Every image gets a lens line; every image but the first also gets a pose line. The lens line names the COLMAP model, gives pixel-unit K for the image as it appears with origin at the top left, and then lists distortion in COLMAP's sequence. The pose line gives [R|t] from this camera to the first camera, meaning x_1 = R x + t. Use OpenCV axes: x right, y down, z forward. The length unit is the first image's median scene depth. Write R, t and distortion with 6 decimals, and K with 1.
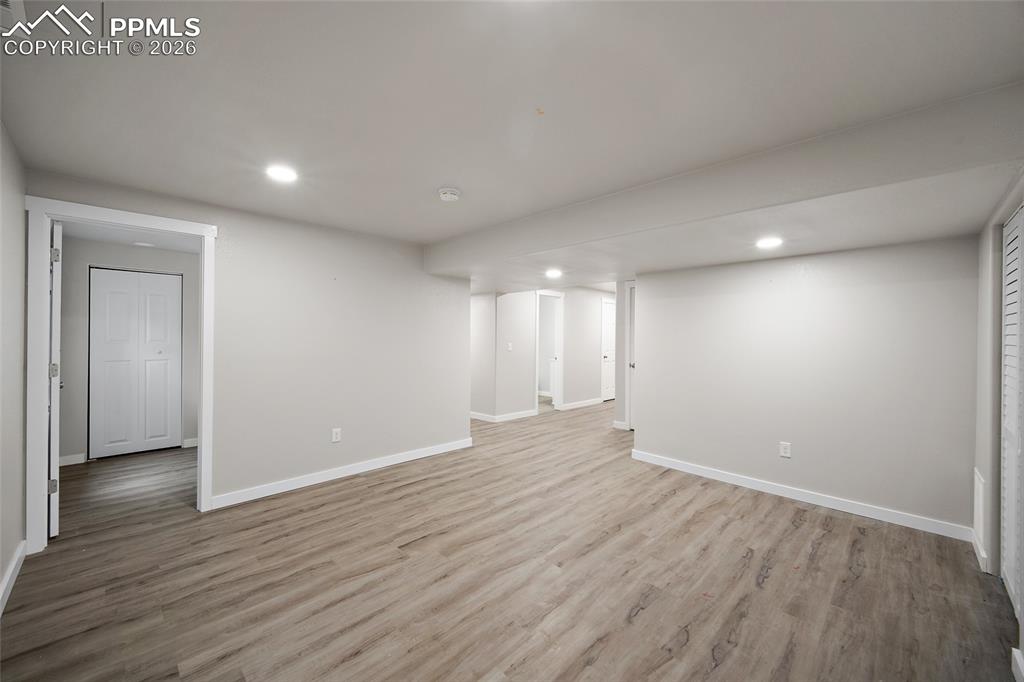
lens RADIAL K [[405.8, 0, 512.0], [0, 405.8, 341.0], [0, 0, 1]] dist [-0.000345, -0.000036]
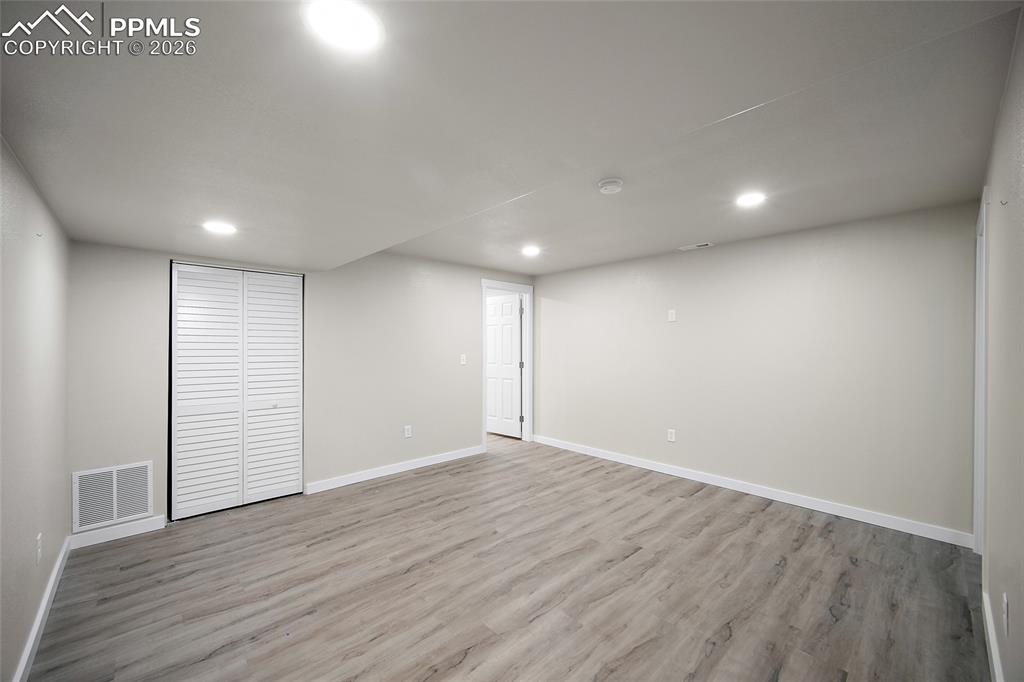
lens RADIAL K [[405.8, 0, 512.0], [0, 405.8, 341.0], [0, 0, 1]] dist [-0.000345, -0.000036]
pose [[-0.999089, -0.010932, 0.041256, 0.019959], [-0.010978, 0.999939, -0.000909, -0.024754], [-0.041243, -0.001361, -0.999148, 1.962023]]
